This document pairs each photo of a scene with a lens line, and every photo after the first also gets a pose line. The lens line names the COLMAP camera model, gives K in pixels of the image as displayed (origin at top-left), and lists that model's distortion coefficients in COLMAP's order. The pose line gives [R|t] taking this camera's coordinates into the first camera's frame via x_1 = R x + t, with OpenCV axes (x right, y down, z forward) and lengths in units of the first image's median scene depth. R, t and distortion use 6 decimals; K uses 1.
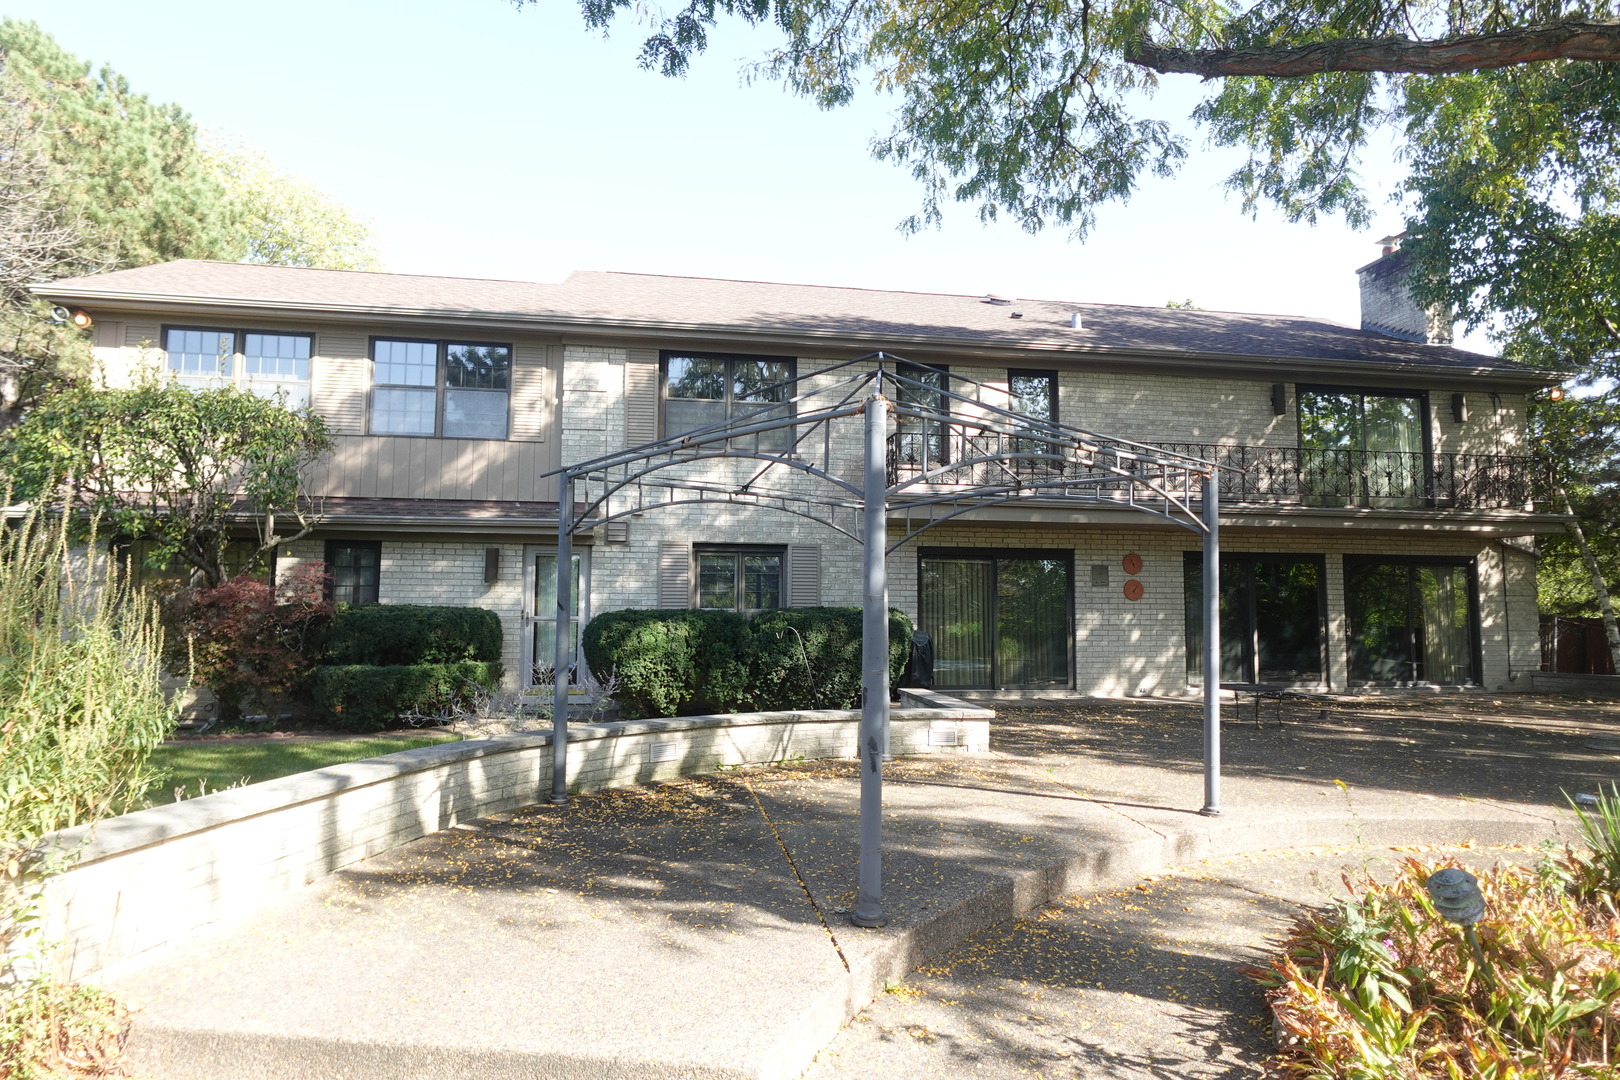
lens RADIAL K [[916.2, 0, 810.1], [0, 916.2, 539.6], [0, 0, 1]] dist [-0.001261, 0.002345]
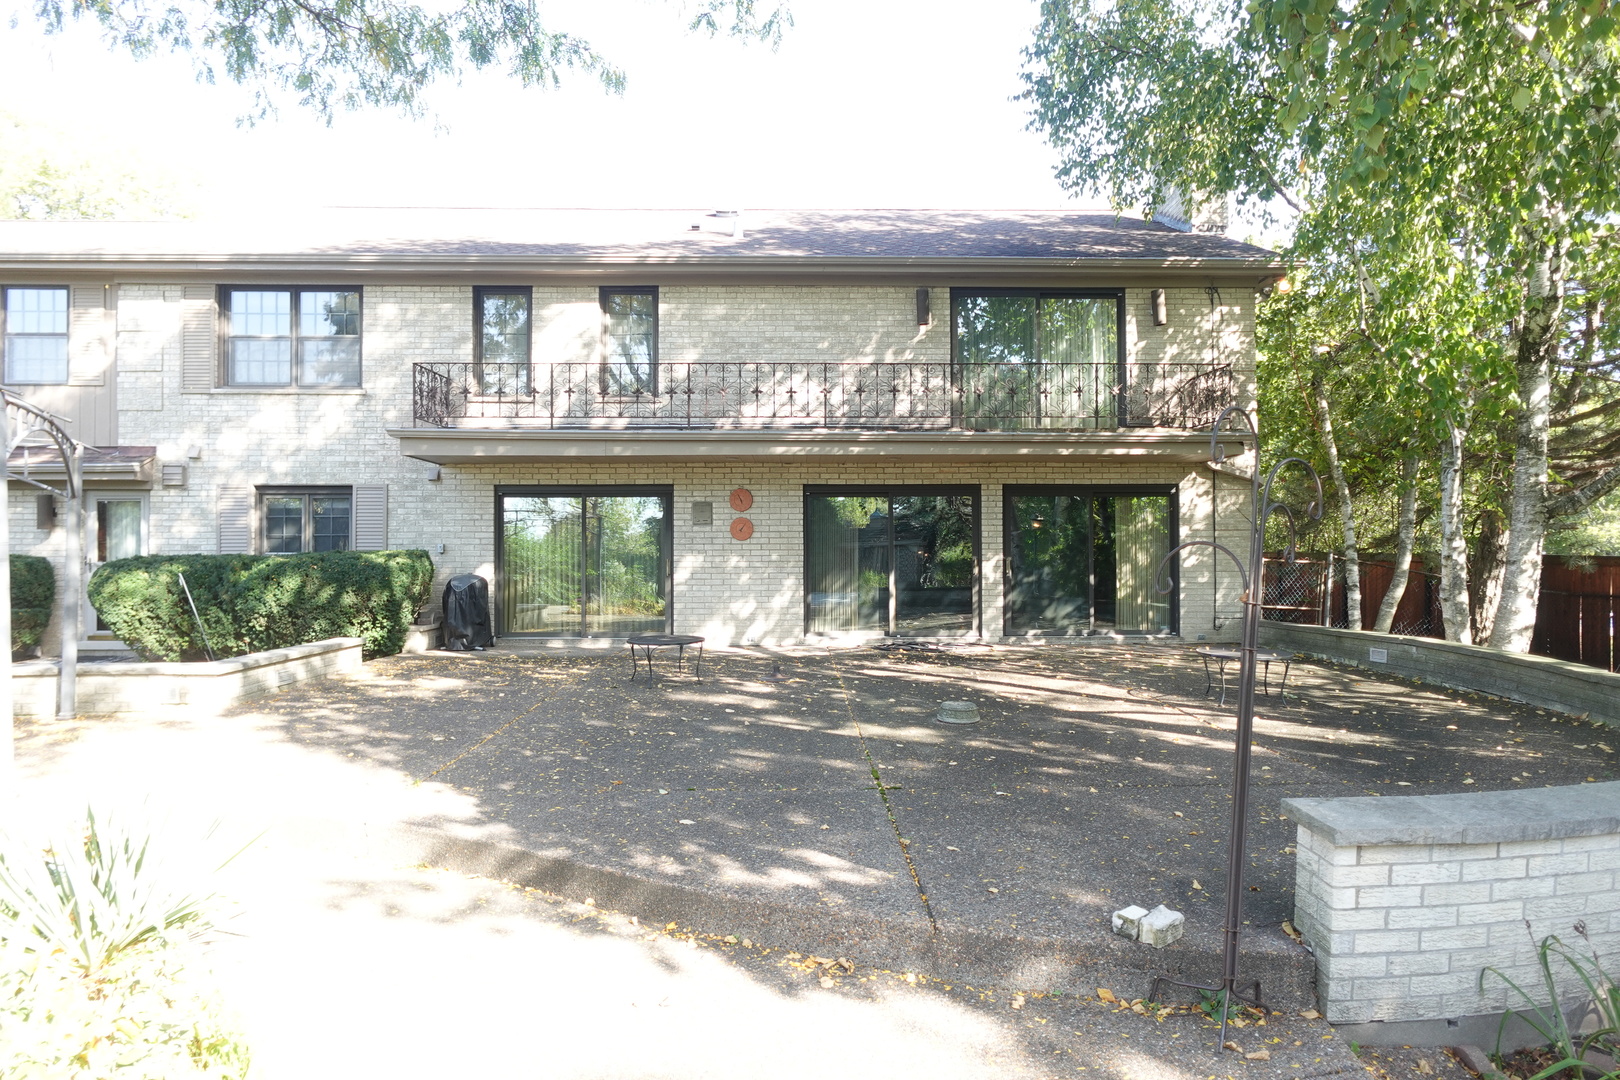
lens RADIAL K [[916.2, 0, 808.0], [0, 916.2, 542.8], [0, 0, 1]] dist [-0.001261, 0.002345]
pose [[0.989282, -0.009213, -0.145724, 0.557170], [0.019714, 0.997297, 0.070785, 0.006607], [0.144678, -0.072899, 0.986790, 0.117641]]
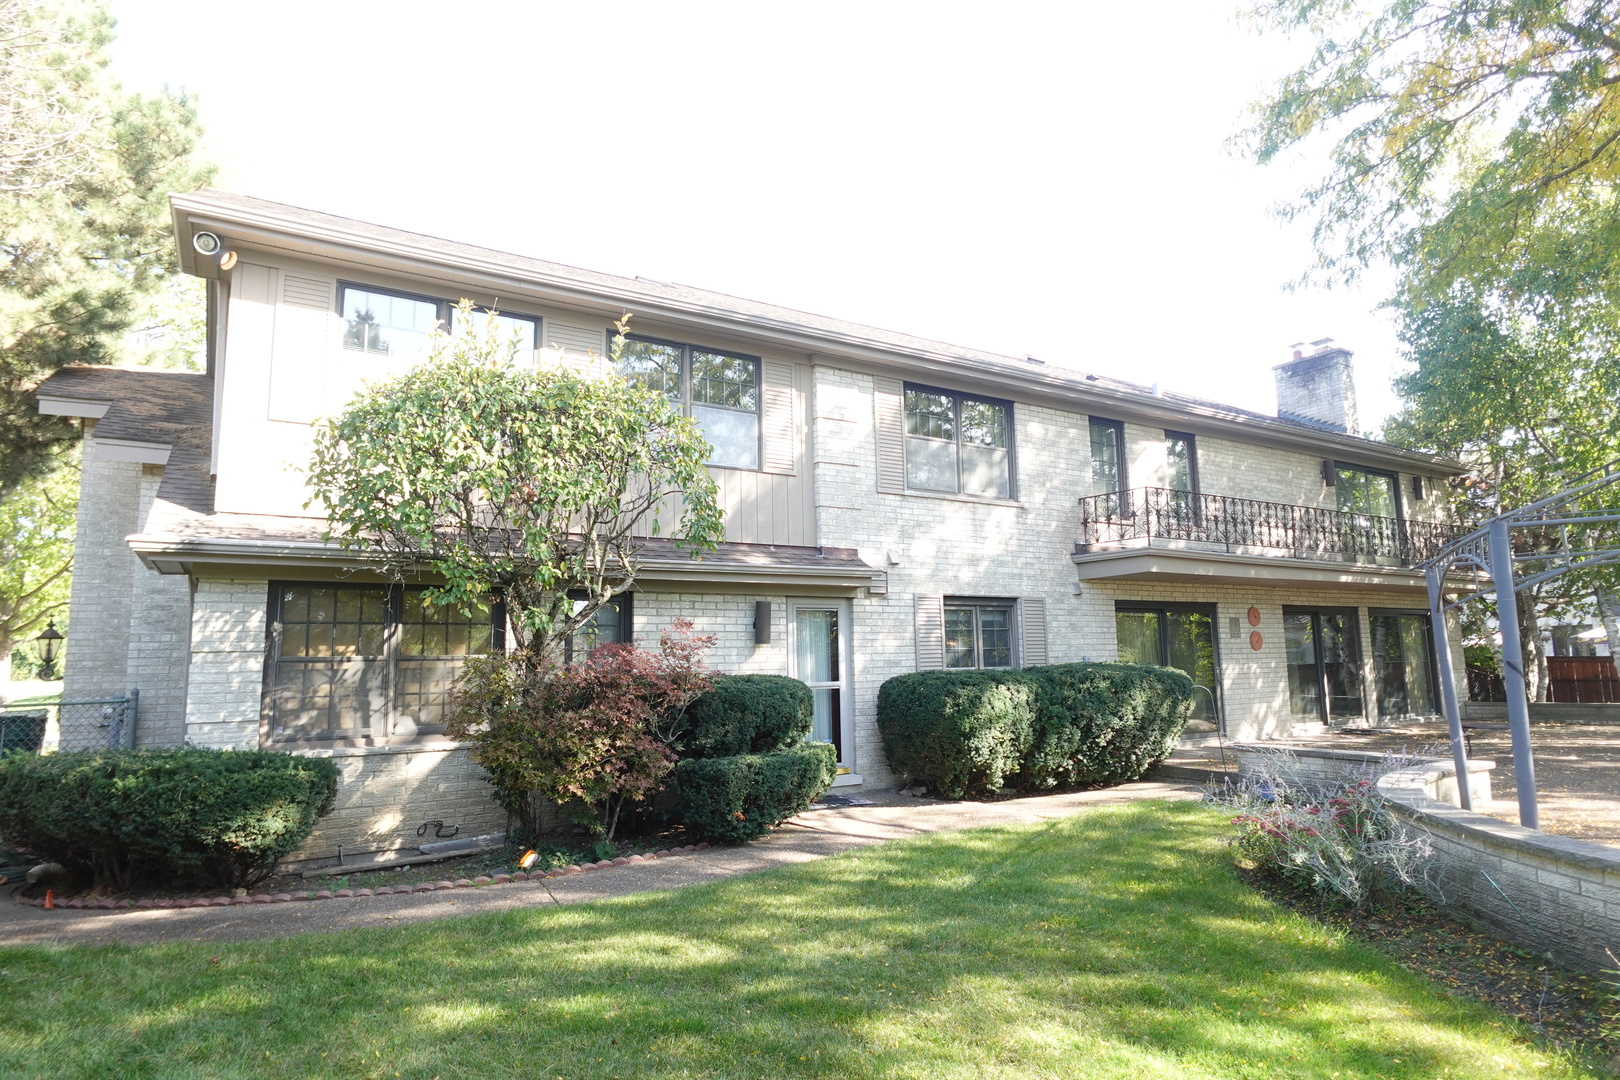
lens RADIAL K [[916.2, 0, 813.0], [0, 916.2, 543.7], [0, 0, 1]] dist [-0.001261, 0.002345]
pose [[0.923588, 0.026801, 0.382450, -0.557631], [-0.008113, 0.998697, -0.050392, -0.000899], [-0.383302, 0.043438, 0.922601, 0.198634]]
